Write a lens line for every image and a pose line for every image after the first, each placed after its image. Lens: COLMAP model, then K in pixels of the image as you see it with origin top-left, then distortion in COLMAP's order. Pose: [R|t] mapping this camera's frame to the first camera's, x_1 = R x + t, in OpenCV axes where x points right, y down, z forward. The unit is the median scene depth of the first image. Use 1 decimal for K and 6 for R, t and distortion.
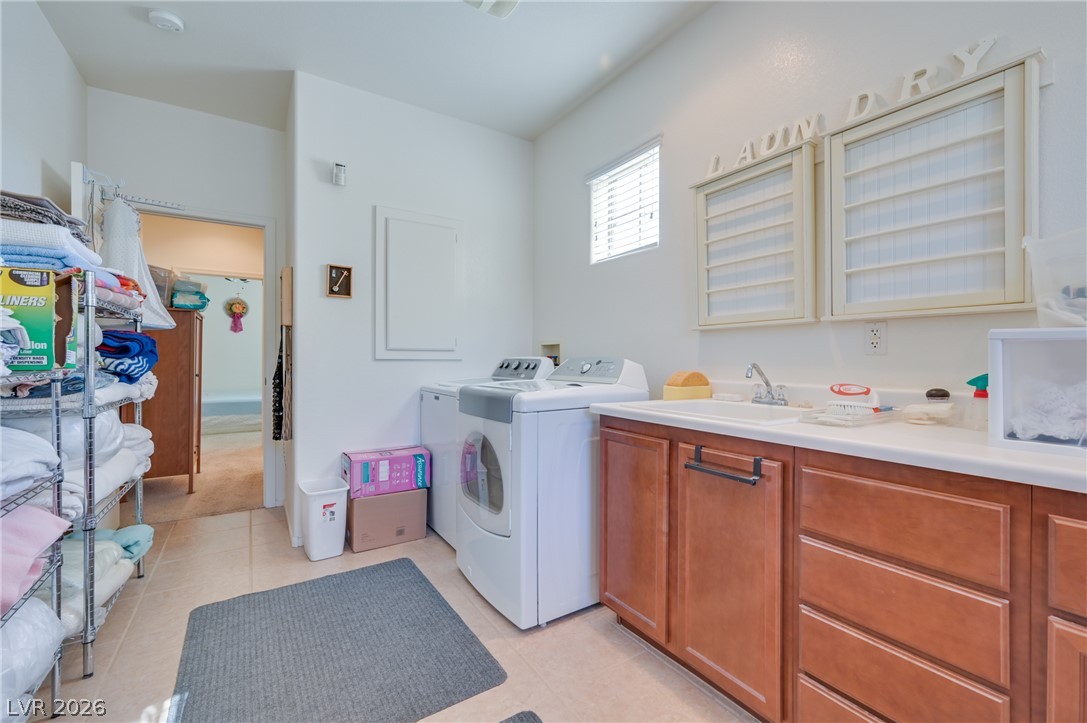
lens RADIAL K [[458.4, 0, 548.0], [0, 458.4, 361.0], [0, 0, 1]] dist [0.002316, 0.000185]
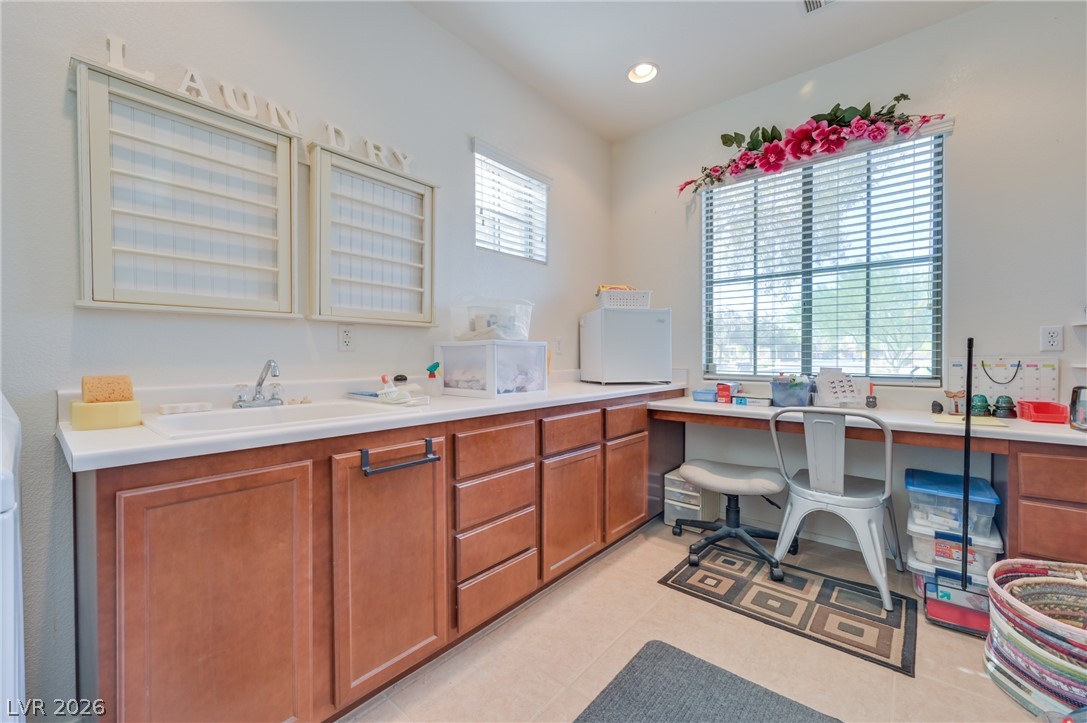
lens RADIAL K [[442.6, 0, 556.7], [0, 442.6, 361.8], [0, 0, 1]] dist [-0.000003, 0.000275]
pose [[-0.309698, -0.012224, 0.950756, -0.594863], [0.007202, 0.999859, 0.015201, 0.000305], [-0.950808, 0.011555, -0.309566, 0.861561]]
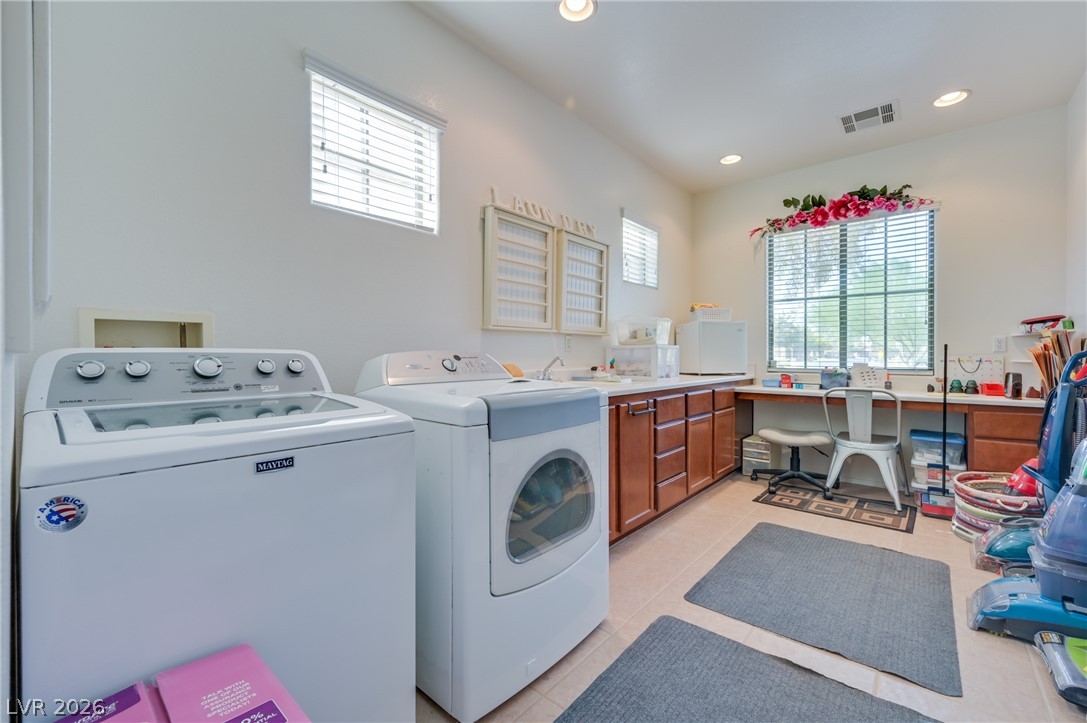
lens RADIAL K [[495.2, 0, 545.7], [0, 495.2, 359.6], [0, 0, 1]] dist [-0.001168, -0.000588]
pose [[-0.323167, -0.006842, 0.946317, -1.314941], [0.006593, 0.999933, 0.009481, -0.001191], [-0.946319, 0.009302, -0.323100, 1.840713]]
